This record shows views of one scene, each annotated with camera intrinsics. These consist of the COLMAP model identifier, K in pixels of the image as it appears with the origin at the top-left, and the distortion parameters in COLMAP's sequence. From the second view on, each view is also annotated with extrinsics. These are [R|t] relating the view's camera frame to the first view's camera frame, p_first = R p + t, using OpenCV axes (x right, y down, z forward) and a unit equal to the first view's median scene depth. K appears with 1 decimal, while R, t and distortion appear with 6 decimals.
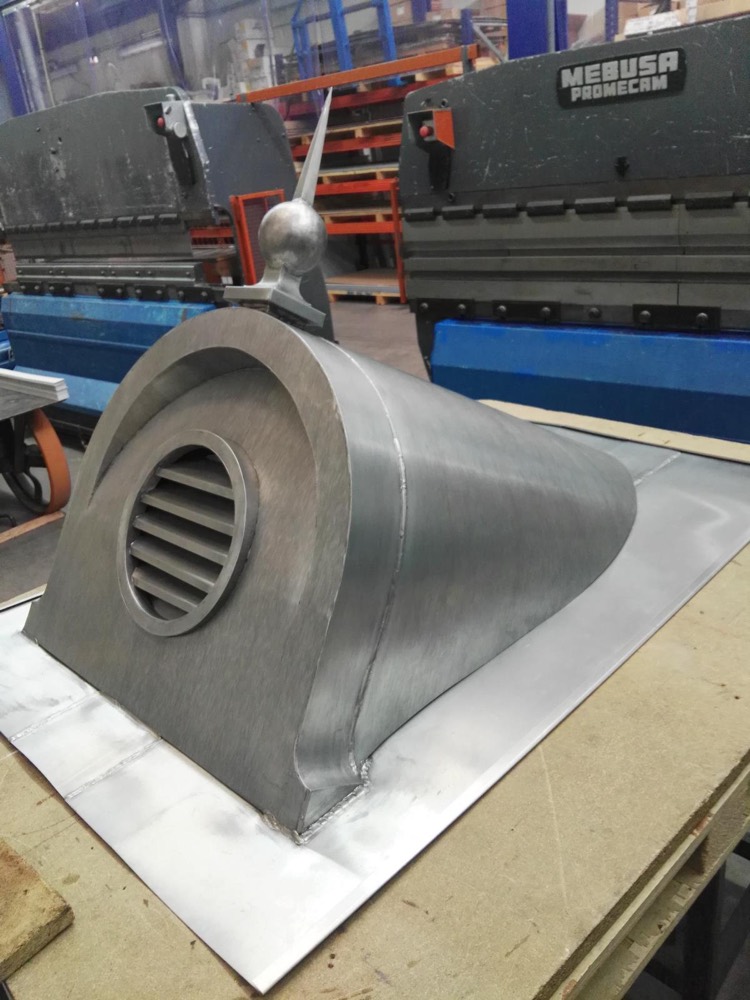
lens RADIAL K [[824.2, 0, 358.3], [0, 824.2, 496.9], [0, 0, 1]] dist [0.045101, -0.120826]
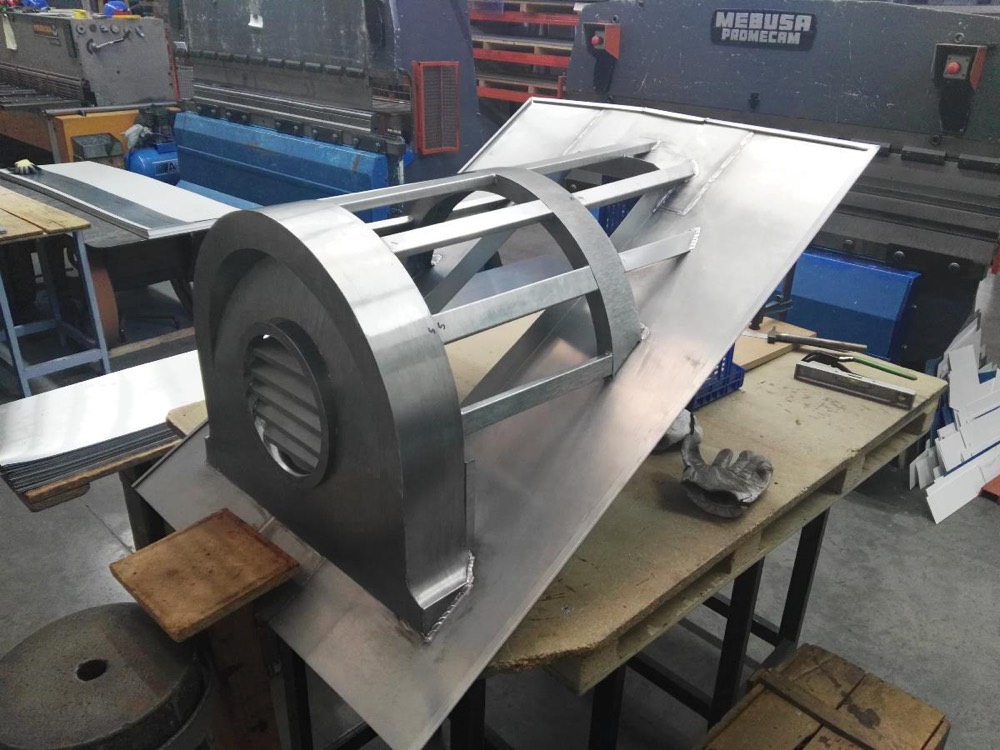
lens RADIAL K [[826.3, 0, 506.0], [0, 826.3, 378.9], [0, 0, 1]] dist [0.051675, -0.126203]
pose [[0.989034, 0.133977, 0.062151, -0.043346], [-0.135763, 0.990415, 0.025443, 0.017043], [-0.058147, -0.033601, 0.997742, -0.145934]]
